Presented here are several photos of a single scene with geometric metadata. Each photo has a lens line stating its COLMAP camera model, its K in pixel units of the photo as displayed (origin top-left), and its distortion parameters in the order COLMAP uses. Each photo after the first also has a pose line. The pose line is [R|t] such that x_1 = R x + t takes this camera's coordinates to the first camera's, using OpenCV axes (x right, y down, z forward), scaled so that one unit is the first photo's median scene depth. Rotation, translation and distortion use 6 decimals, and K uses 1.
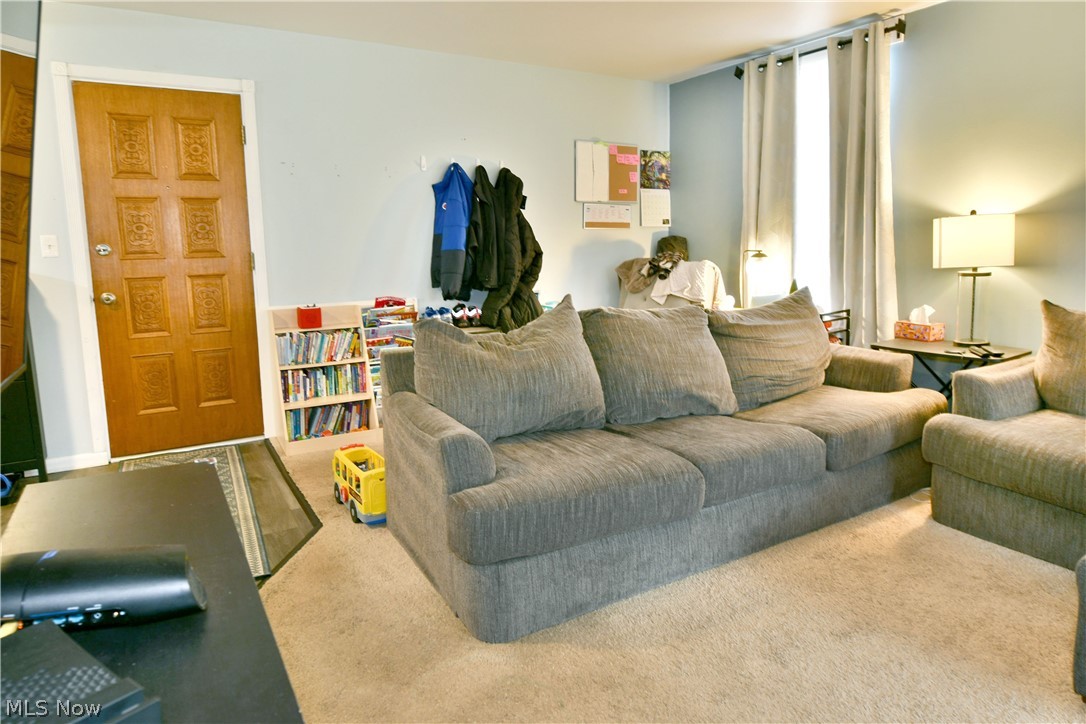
lens RADIAL K [[664.3, 0, 565.1], [0, 664.3, 337.2], [0, 0, 1]] dist [-0.008163, -0.006616]
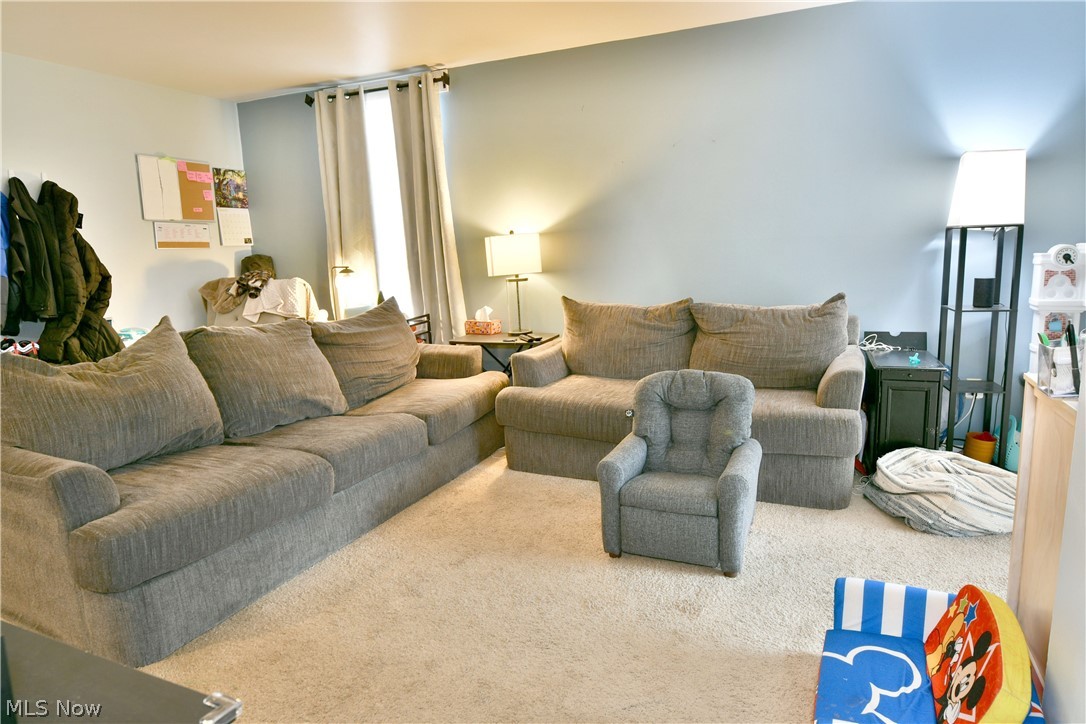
lens RADIAL K [[664.3, 0, 528.2], [0, 664.3, 356.0], [0, 0, 1]] dist [-0.008163, -0.006616]
pose [[0.839702, -0.099042, 0.533939, -0.079037], [0.098152, 0.994714, 0.030153, 0.018168], [-0.534103, 0.027088, 0.844985, -0.116973]]
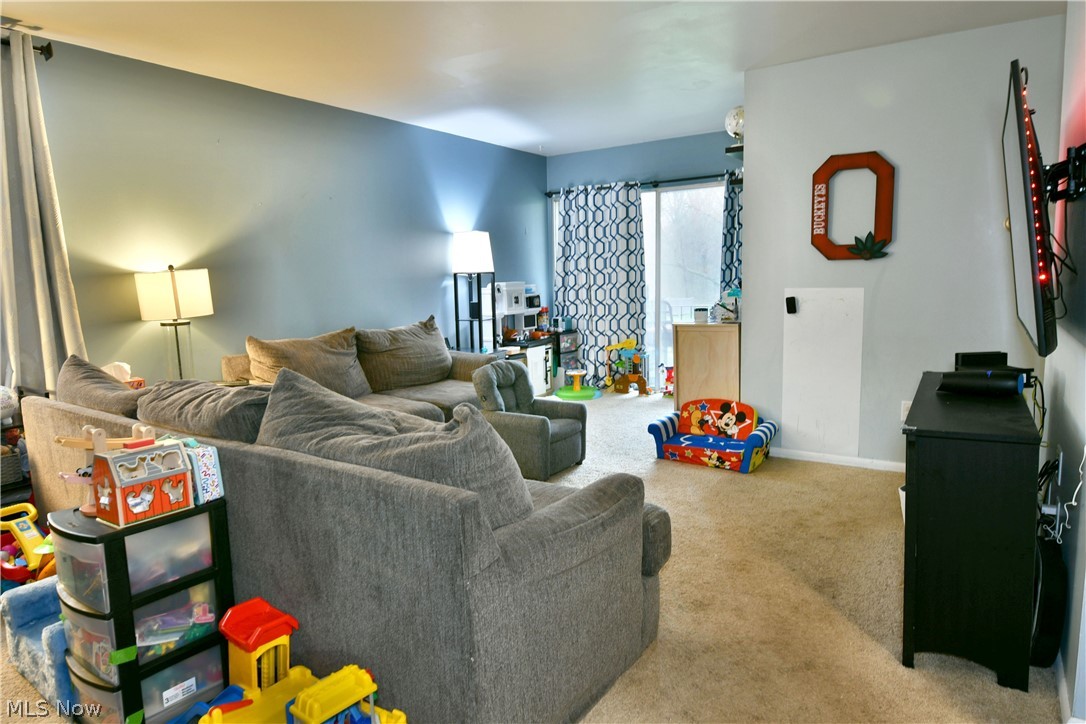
lens RADIAL K [[664.3, 0, 508.0], [0, 664.3, 351.9], [0, 0, 1]] dist [-0.008163, -0.006616]
pose [[-0.394353, -0.069476, 0.916329, -0.656890], [0.177231, 0.972668, 0.150021, -0.129756], [-0.901707, 0.221563, -0.371261, 1.023524]]
